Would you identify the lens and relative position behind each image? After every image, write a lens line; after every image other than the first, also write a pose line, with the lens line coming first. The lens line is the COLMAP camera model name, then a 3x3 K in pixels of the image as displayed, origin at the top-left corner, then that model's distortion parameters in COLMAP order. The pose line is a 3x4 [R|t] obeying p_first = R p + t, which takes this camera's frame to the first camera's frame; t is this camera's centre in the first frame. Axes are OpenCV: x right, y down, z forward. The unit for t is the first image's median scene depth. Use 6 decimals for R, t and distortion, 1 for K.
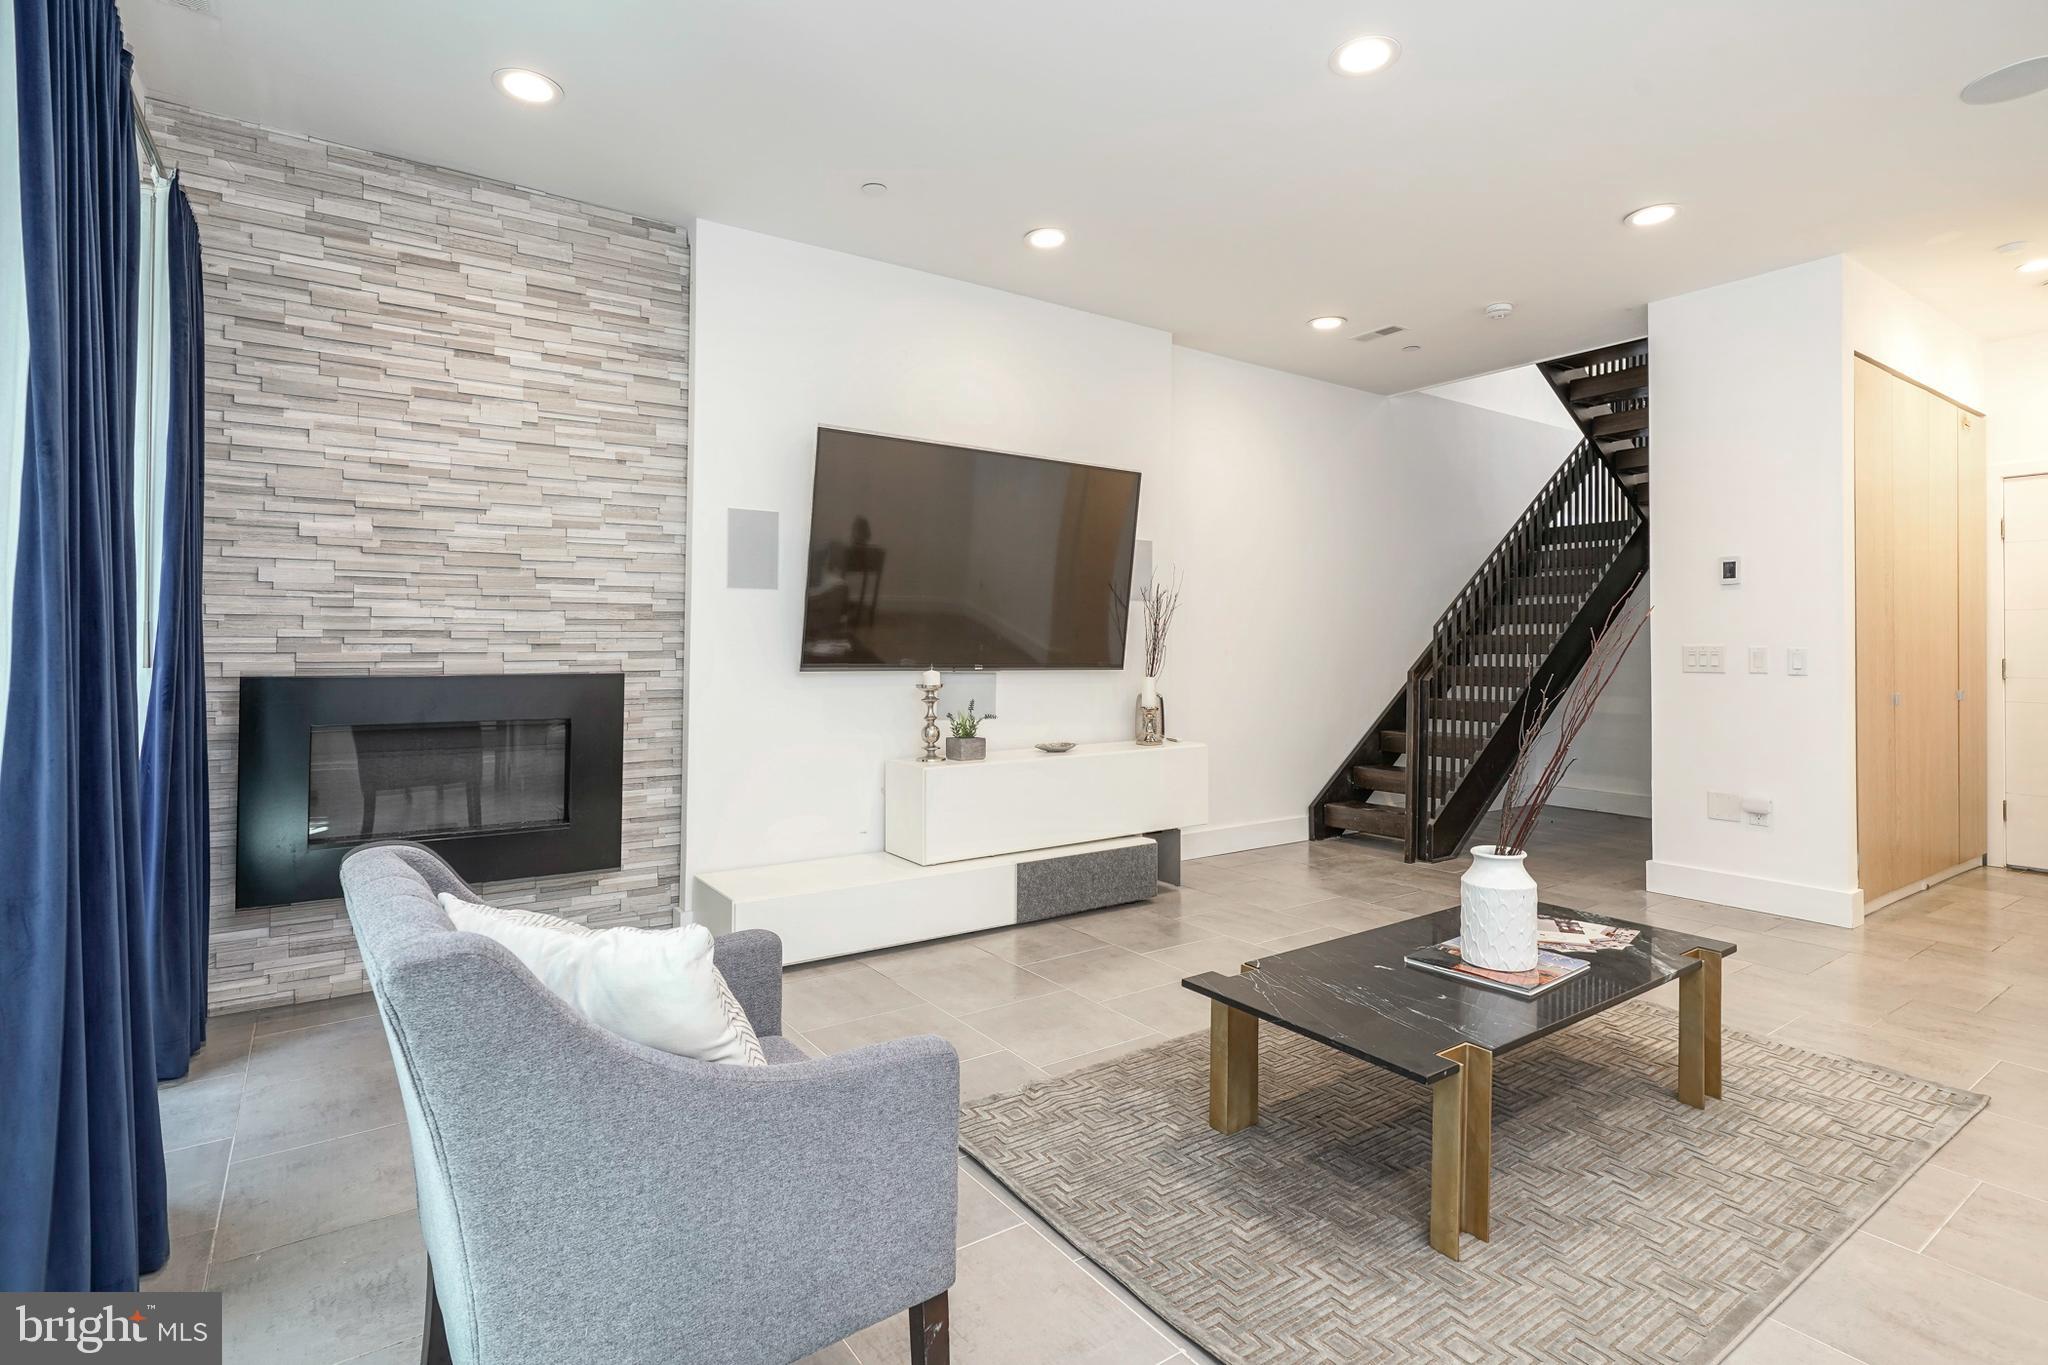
lens RADIAL K [[1012.4, 0, 1020.3], [0, 1012.4, 646.5], [0, 0, 1]] dist [0.000026, -0.000225]
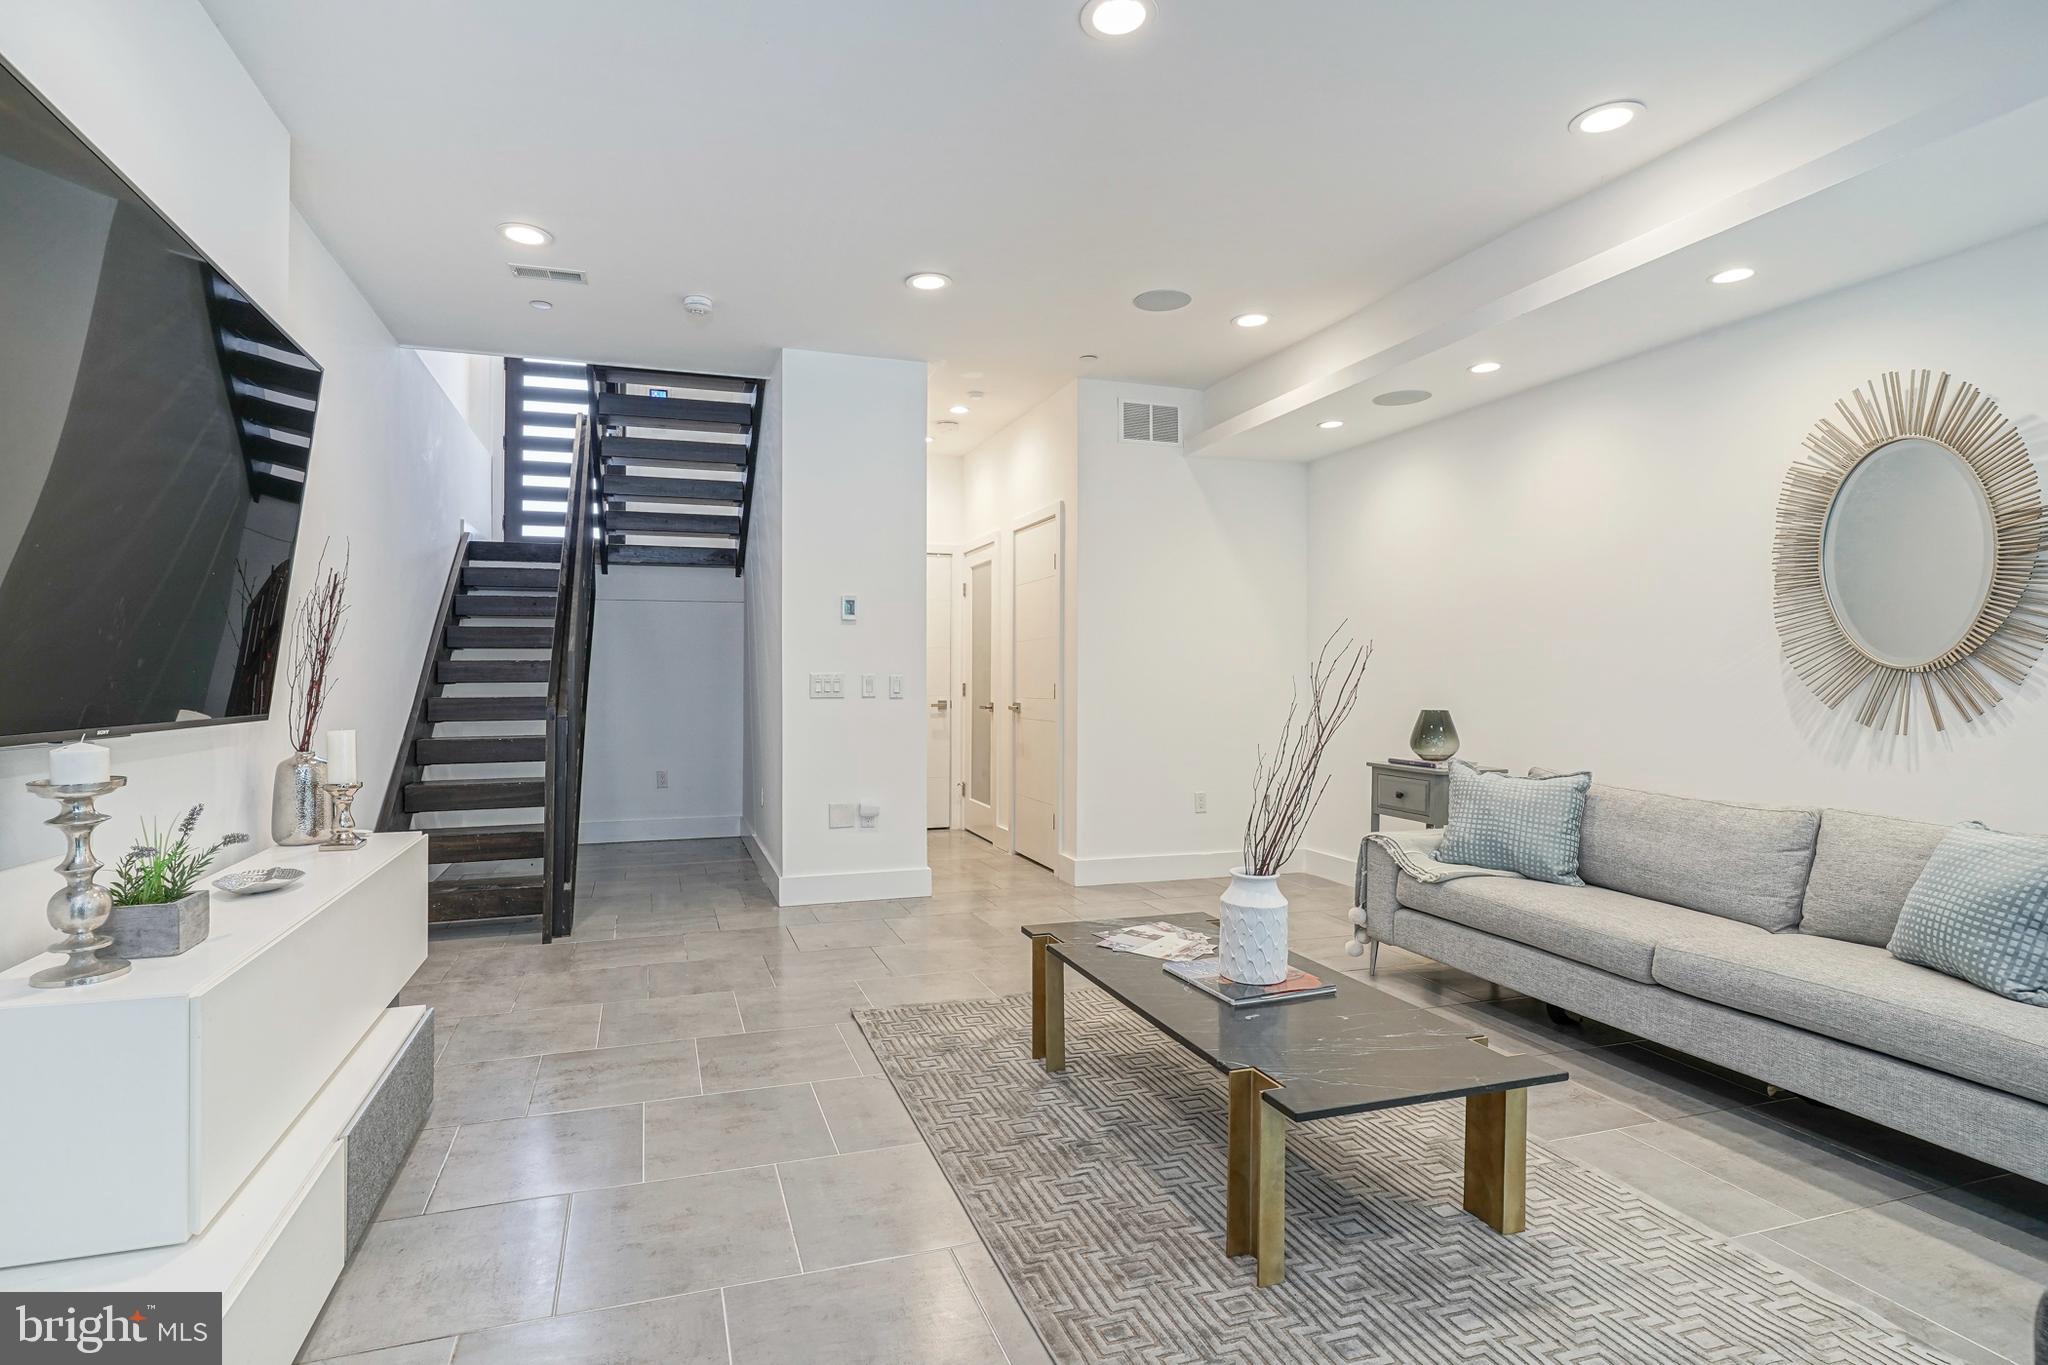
lens RADIAL K [[1008.7, 0, 998.4], [0, 1008.7, 673.4], [0, 0, 1]] dist [0.001256, 0.000158]
pose [[0.285284, -0.003008, 0.958438, -0.359737], [-0.003886, 0.999983, 0.004295, -0.007011], [-0.958435, -0.004950, 0.285268, 0.548076]]
